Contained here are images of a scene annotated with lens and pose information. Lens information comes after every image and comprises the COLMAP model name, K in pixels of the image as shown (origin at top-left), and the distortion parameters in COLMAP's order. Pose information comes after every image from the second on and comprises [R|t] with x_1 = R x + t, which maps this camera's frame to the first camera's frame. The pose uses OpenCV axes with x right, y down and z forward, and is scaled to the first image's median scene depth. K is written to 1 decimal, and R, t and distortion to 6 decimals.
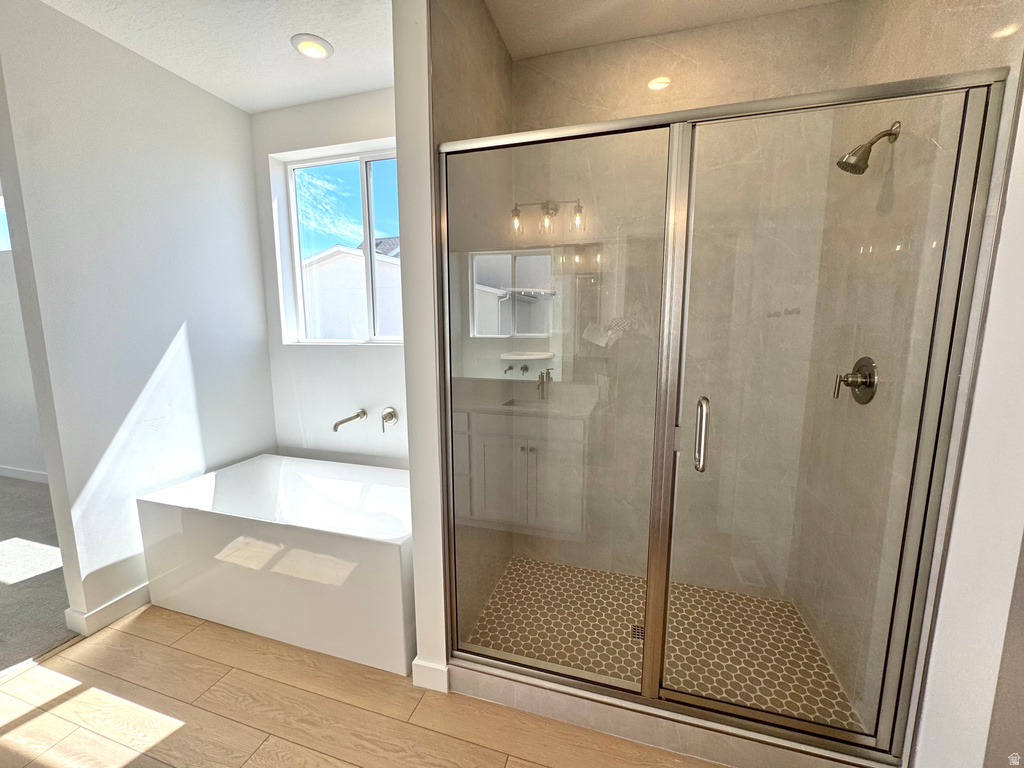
lens RADIAL K [[413.1, 0, 514.6], [0, 413.1, 382.1], [0, 0, 1]] dist [-0.000740, 0.000314]
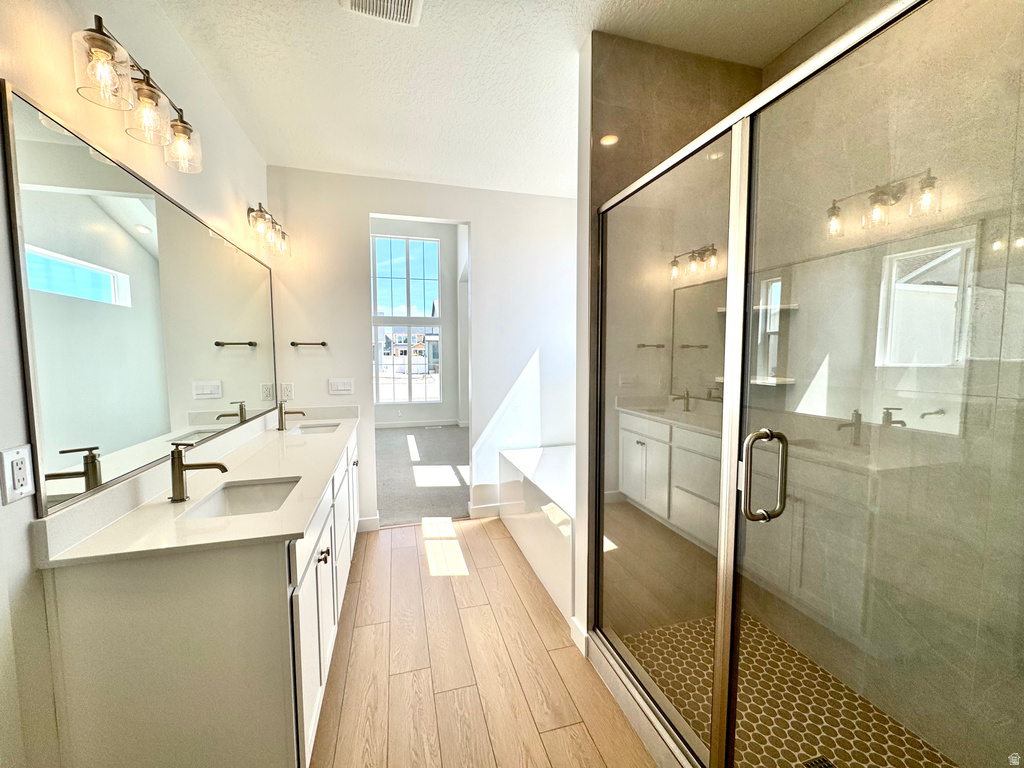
lens RADIAL K [[413.1, 0, 518.6], [0, 413.1, 388.3], [0, 0, 1]] dist [-0.000740, 0.000314]
pose [[0.548285, 0.066120, -0.833673, 0.529043], [-0.110430, 0.993865, 0.006198, -0.000314], [0.828968, 0.088665, 0.552223, 0.094491]]
